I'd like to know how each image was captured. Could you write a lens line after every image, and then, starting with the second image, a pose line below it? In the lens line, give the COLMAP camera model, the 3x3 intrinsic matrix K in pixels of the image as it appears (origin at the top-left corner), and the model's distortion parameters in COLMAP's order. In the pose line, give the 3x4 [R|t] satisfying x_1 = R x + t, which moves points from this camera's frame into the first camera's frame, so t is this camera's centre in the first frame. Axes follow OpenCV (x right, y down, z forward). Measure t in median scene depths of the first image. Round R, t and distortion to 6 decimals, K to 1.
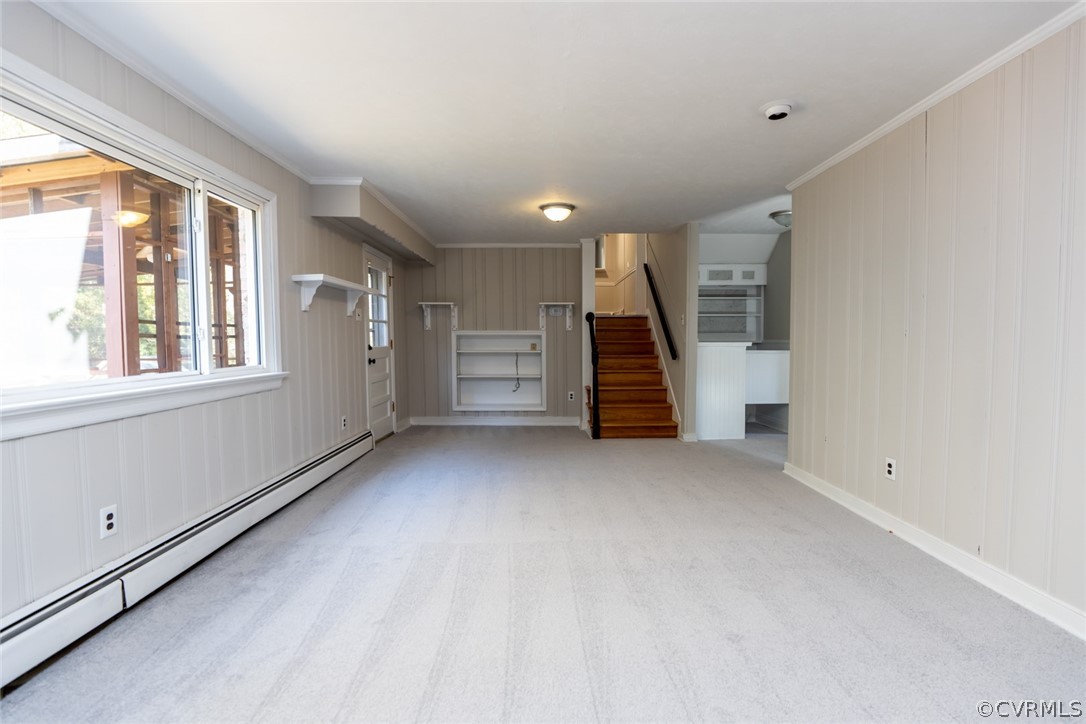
lens RADIAL K [[496.2, 0, 547.3], [0, 496.2, 362.9], [0, 0, 1]] dist [-0.027731, 0.001066]
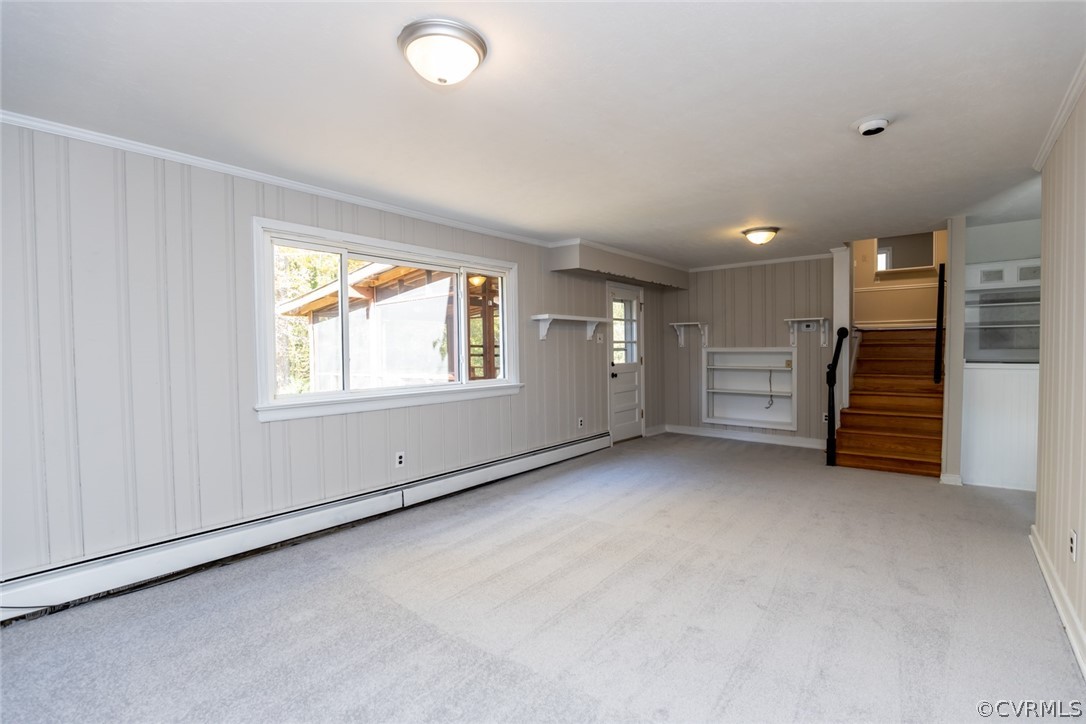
lens RADIAL K [[496.2, 0, 547.3], [0, 496.2, 362.9], [0, 0, 1]] dist [-0.027731, 0.001066]
pose [[0.766576, 0.014199, -0.641996, 0.279048], [-0.023501, 0.999706, -0.005951, -0.020609], [0.641723, 0.019649, 0.766685, -0.047972]]
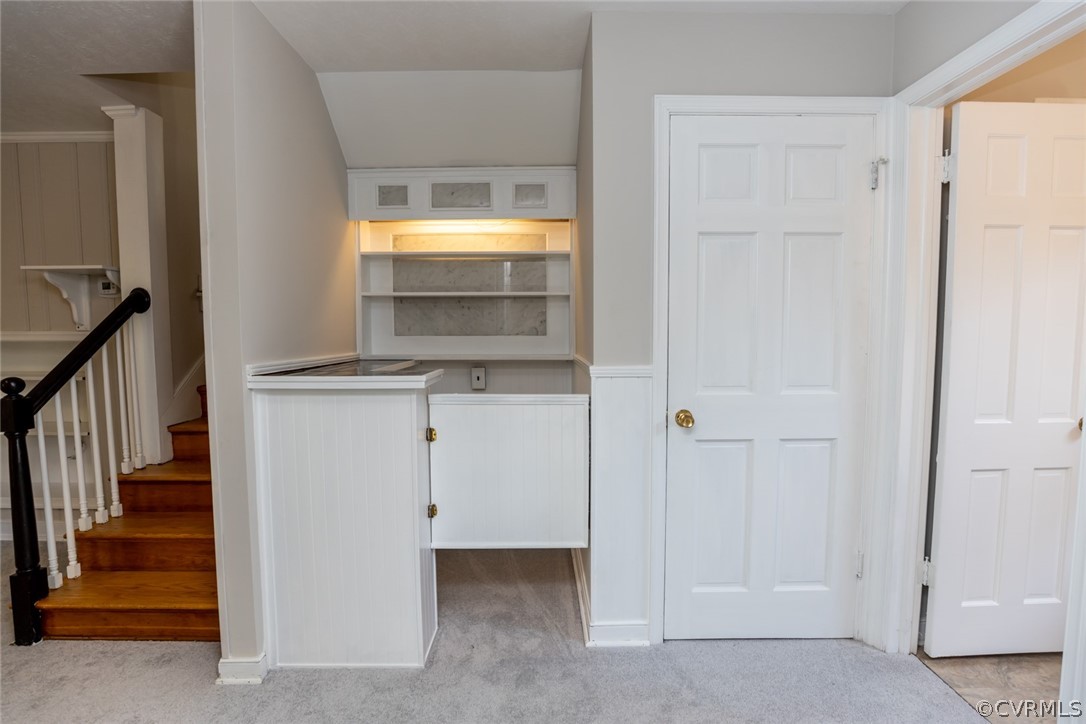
lens RADIAL K [[496.2, 0, 547.3], [0, 496.2, 362.9], [0, 0, 1]] dist [-0.027731, 0.001066]
pose [[0.999975, -0.005244, -0.004826, 0.475044], [0.005330, 0.999826, 0.017872, -0.051775], [0.004732, -0.017897, 0.999829, 0.662035]]
